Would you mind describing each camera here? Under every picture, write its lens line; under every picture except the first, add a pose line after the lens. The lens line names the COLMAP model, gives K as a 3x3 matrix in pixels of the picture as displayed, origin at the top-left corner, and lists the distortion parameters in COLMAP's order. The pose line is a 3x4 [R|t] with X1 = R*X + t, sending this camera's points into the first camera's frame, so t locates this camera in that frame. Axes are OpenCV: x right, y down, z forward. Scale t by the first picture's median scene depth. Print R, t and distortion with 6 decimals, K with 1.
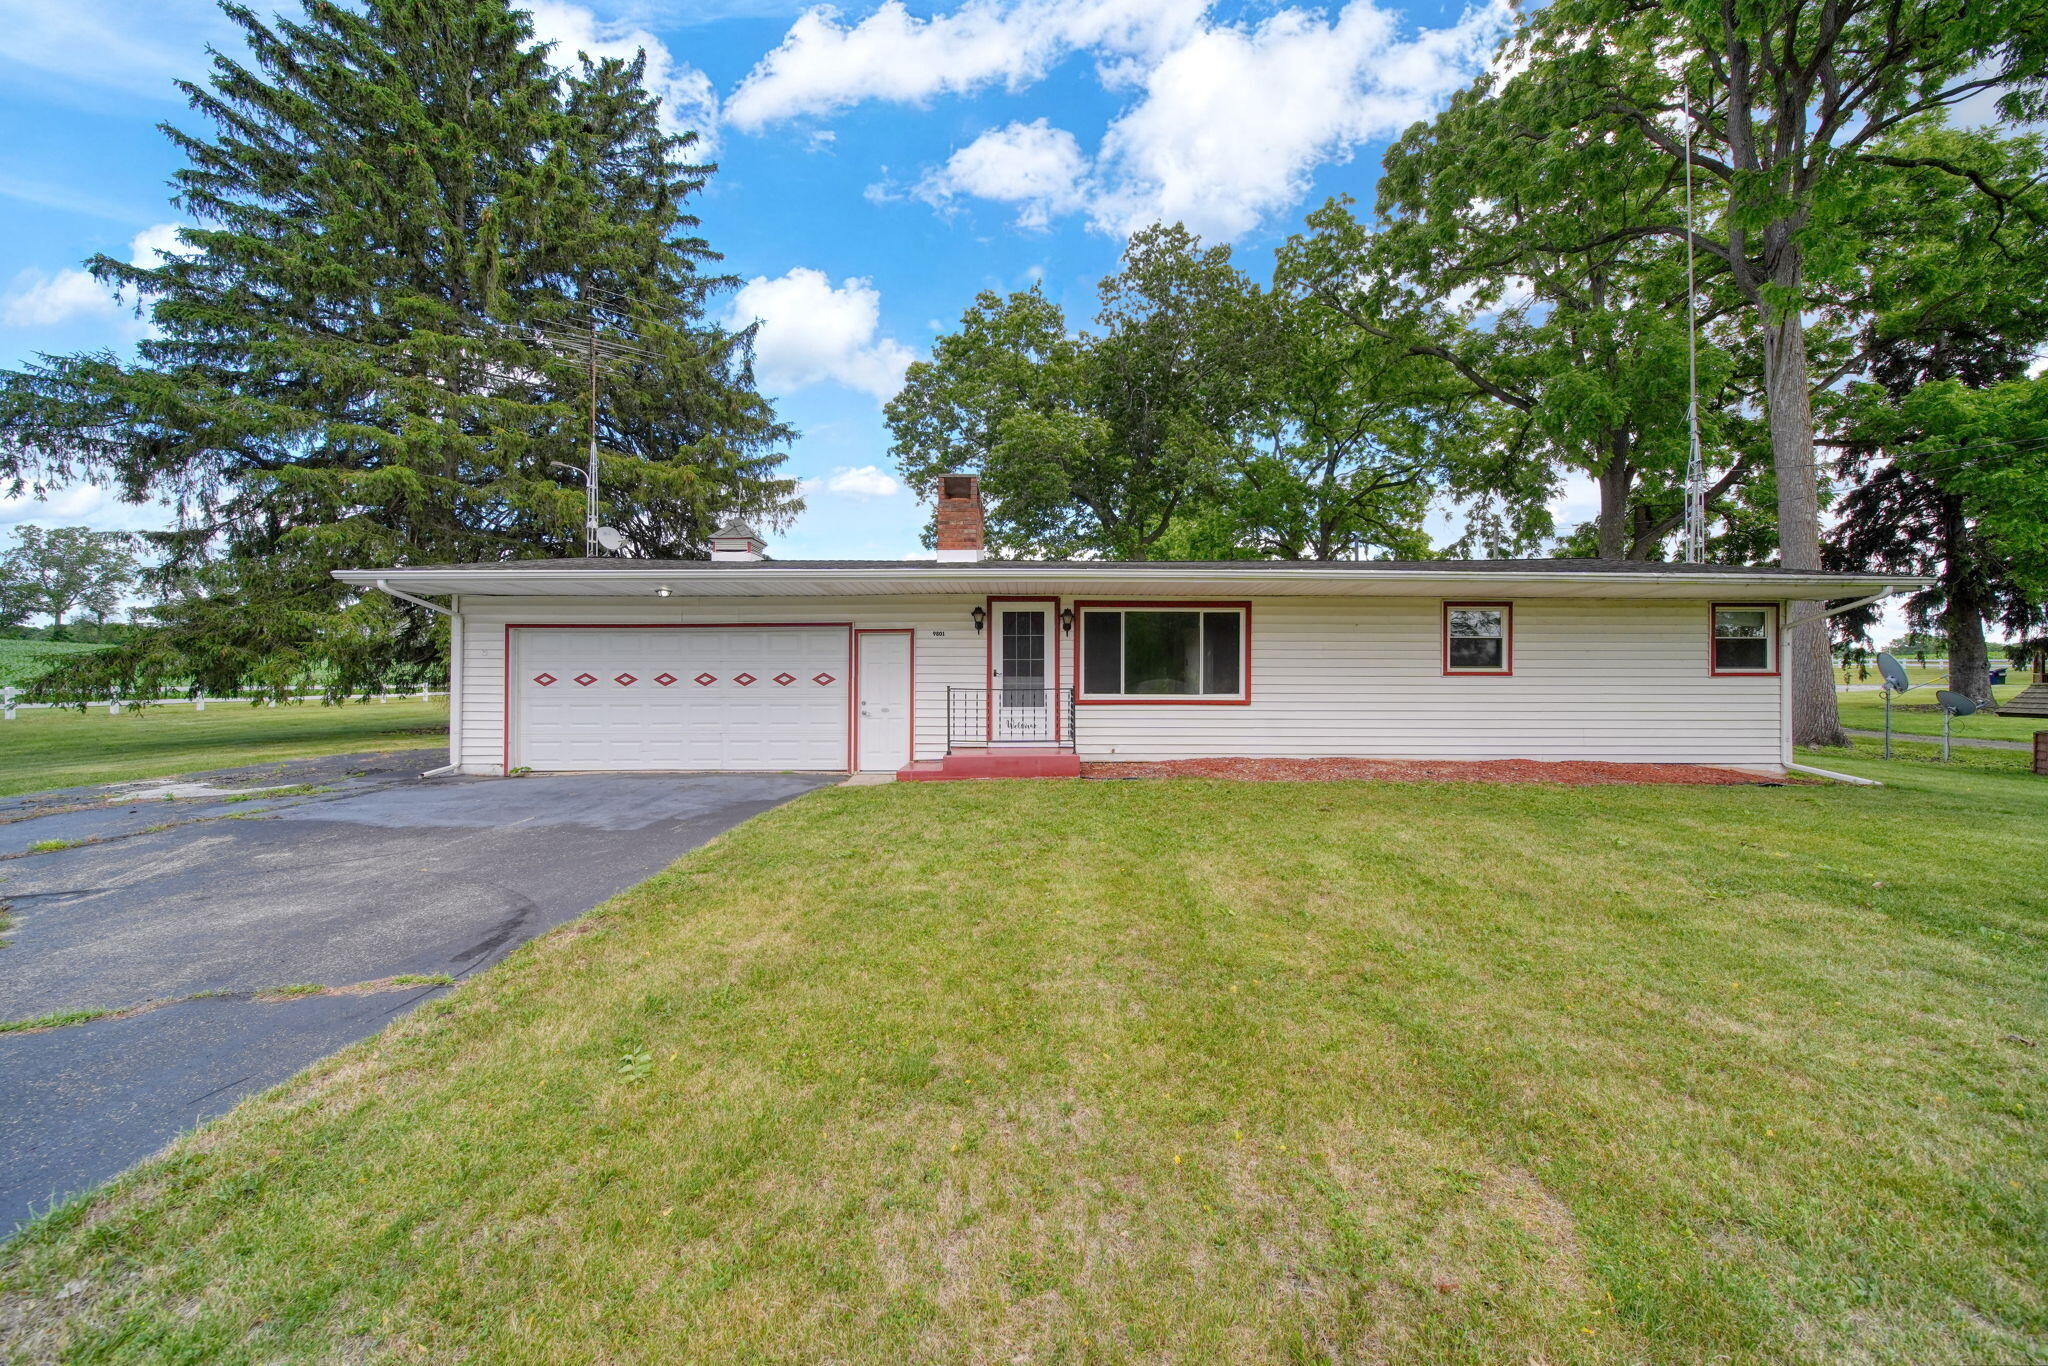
lens RADIAL K [[709.5, 0, 1024.0], [0, 709.5, 683.0], [0, 0, 1]] dist [-0.002091, 0.000056]
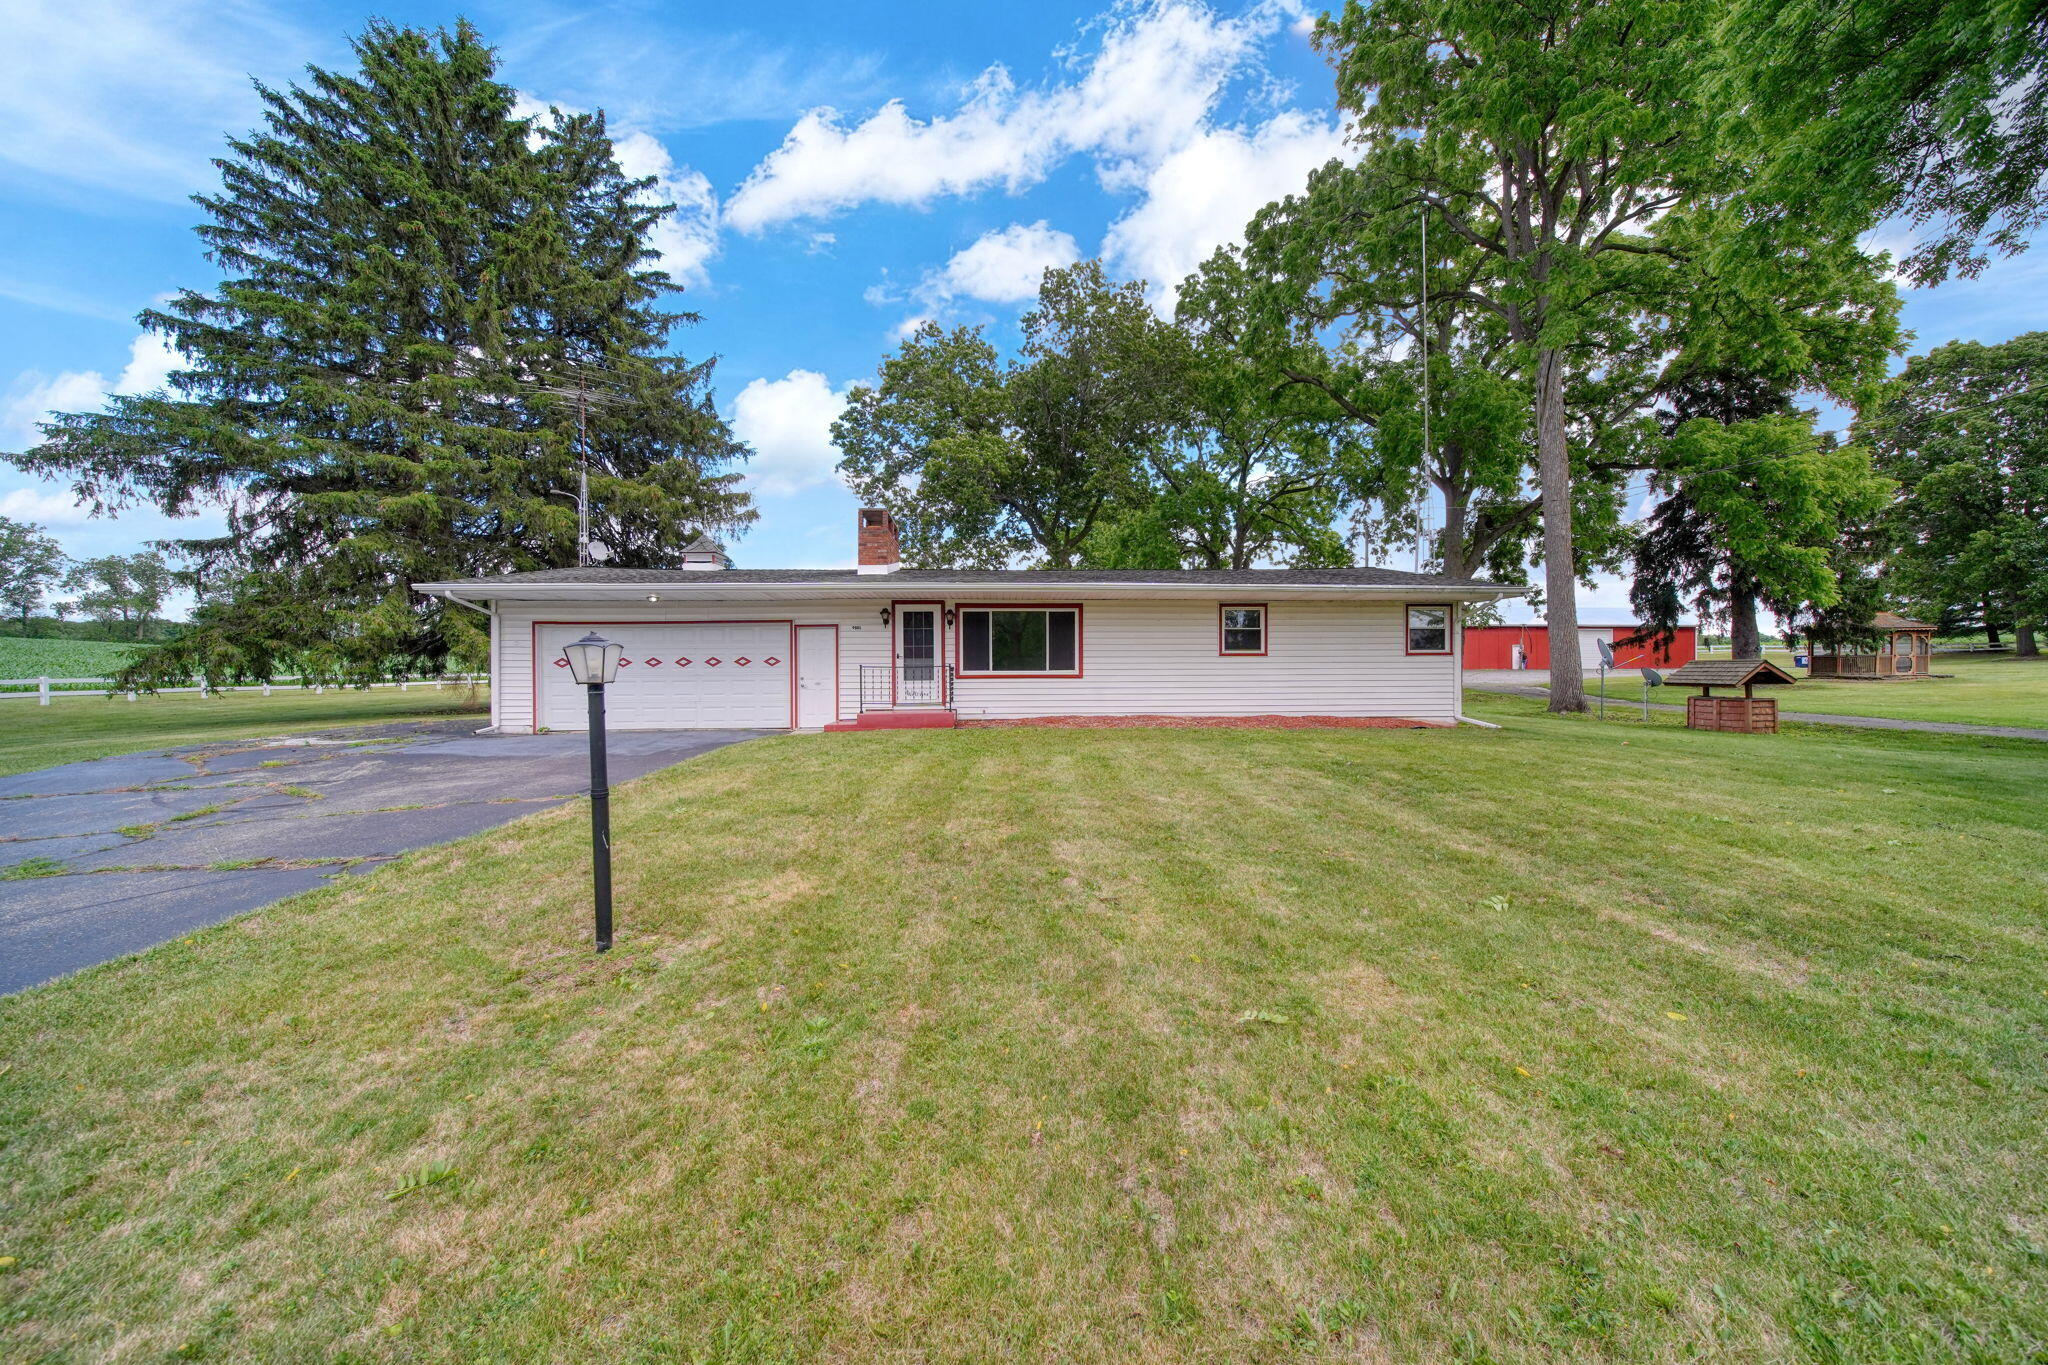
lens RADIAL K [[709.5, 0, 1024.0], [0, 709.5, 682.5], [0, 0, 1]] dist [-0.002091, 0.000056]
pose [[0.998743, -0.007234, 0.049597, 0.131384], [0.006647, 0.999906, 0.011982, 0.021979], [-0.049680, -0.011637, 0.998697, -0.380676]]
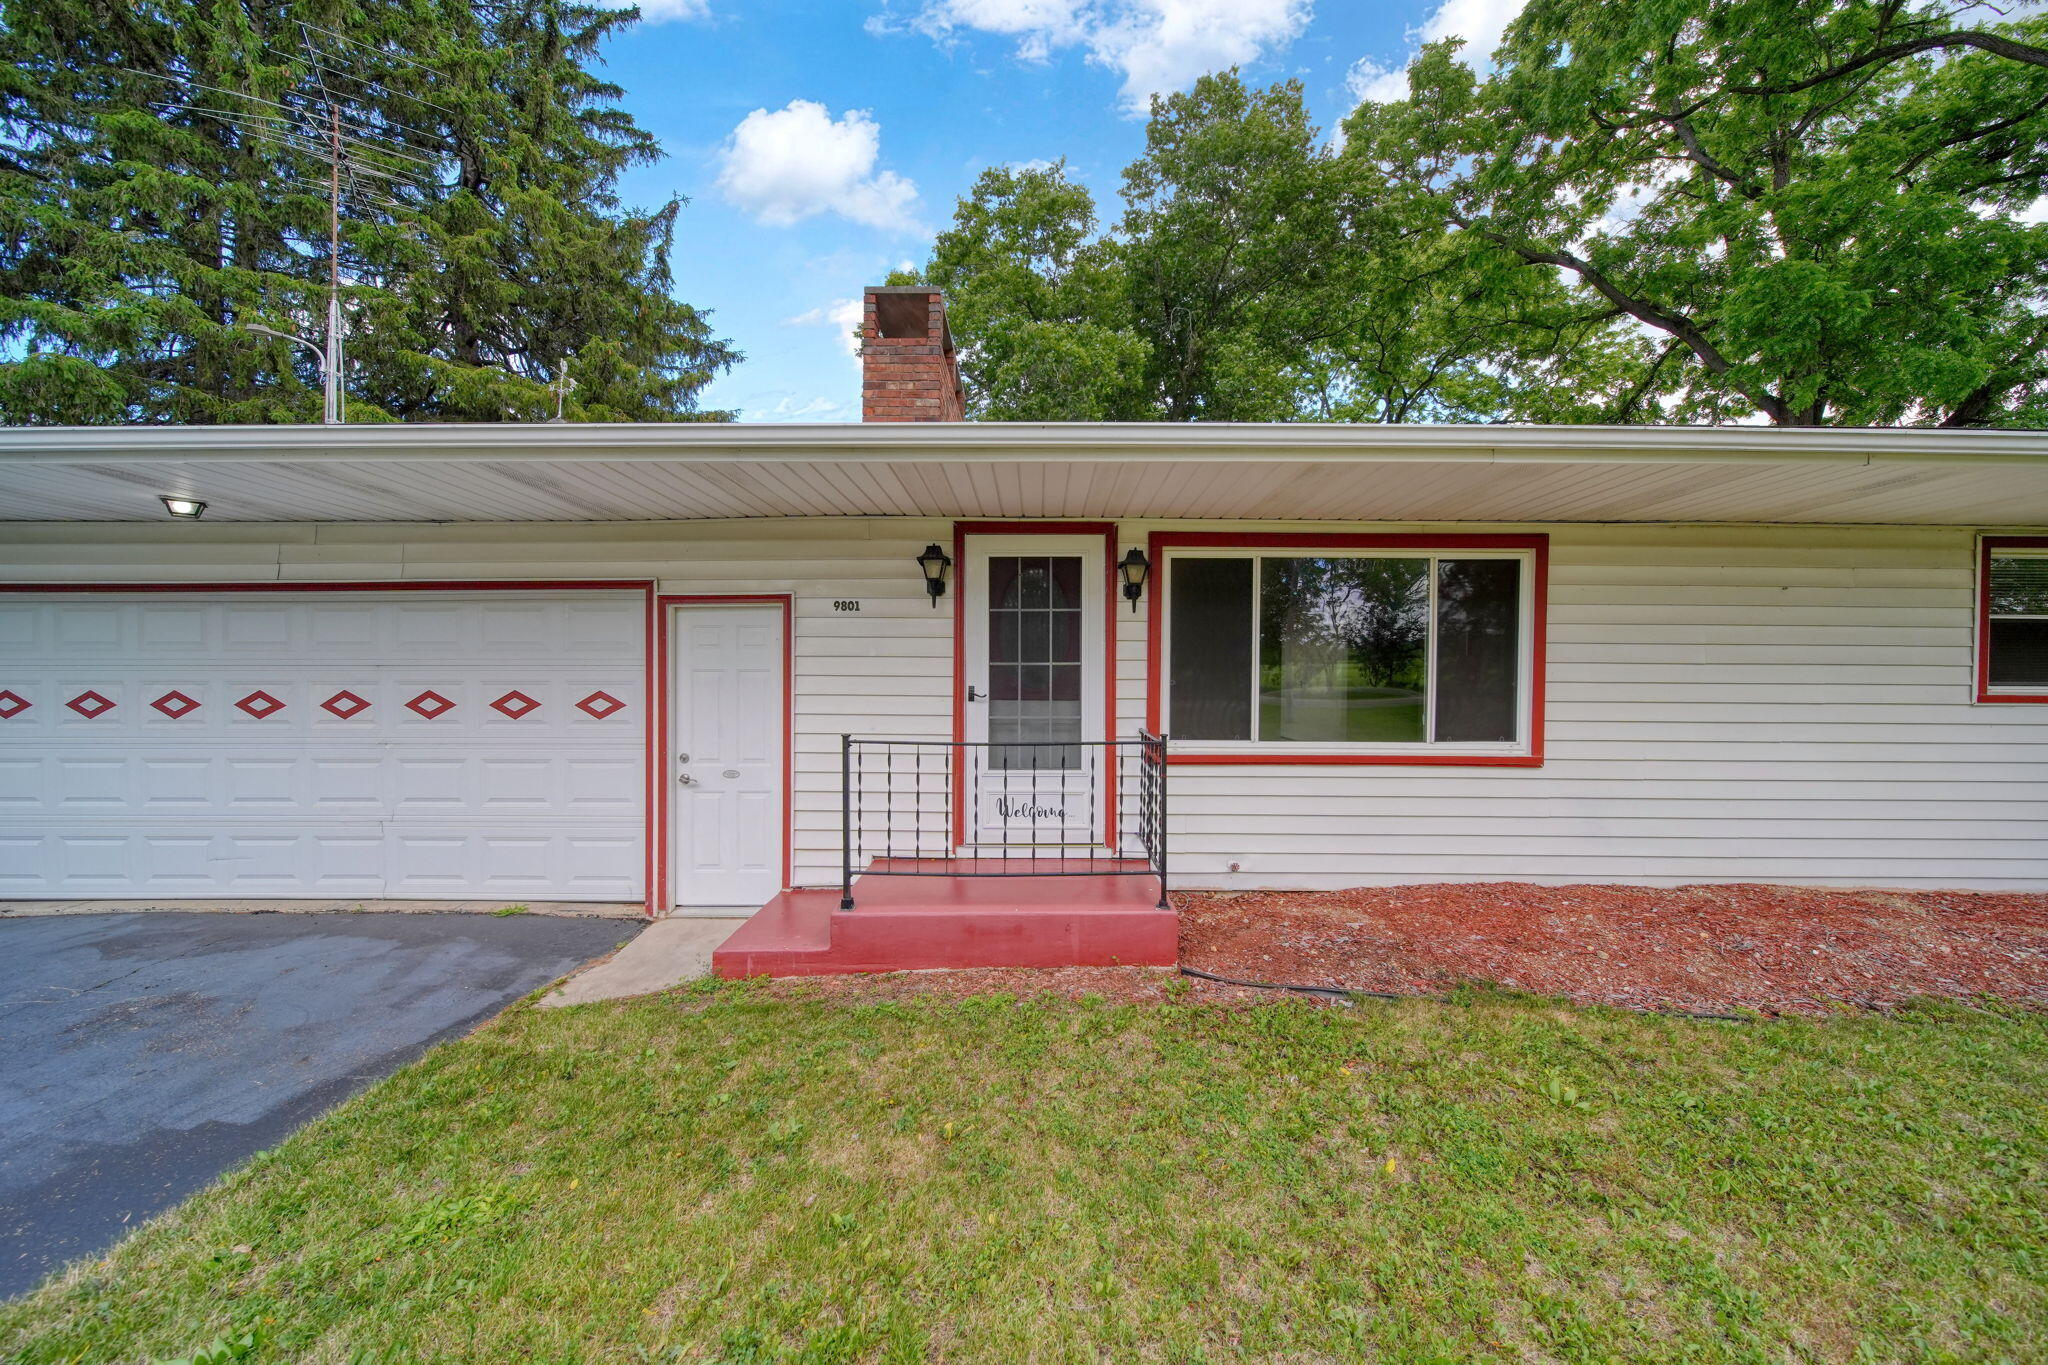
lens RADIAL K [[709.5, 0, 1024.0], [0, 709.5, 682.5], [0, 0, 1]] dist [-0.002091, 0.000056]
pose [[0.999931, 0.002576, -0.011438, -0.002547], [-0.002374, 0.999841, 0.017677, -0.028241], [0.011482, -0.017648, 0.999778, 0.536539]]
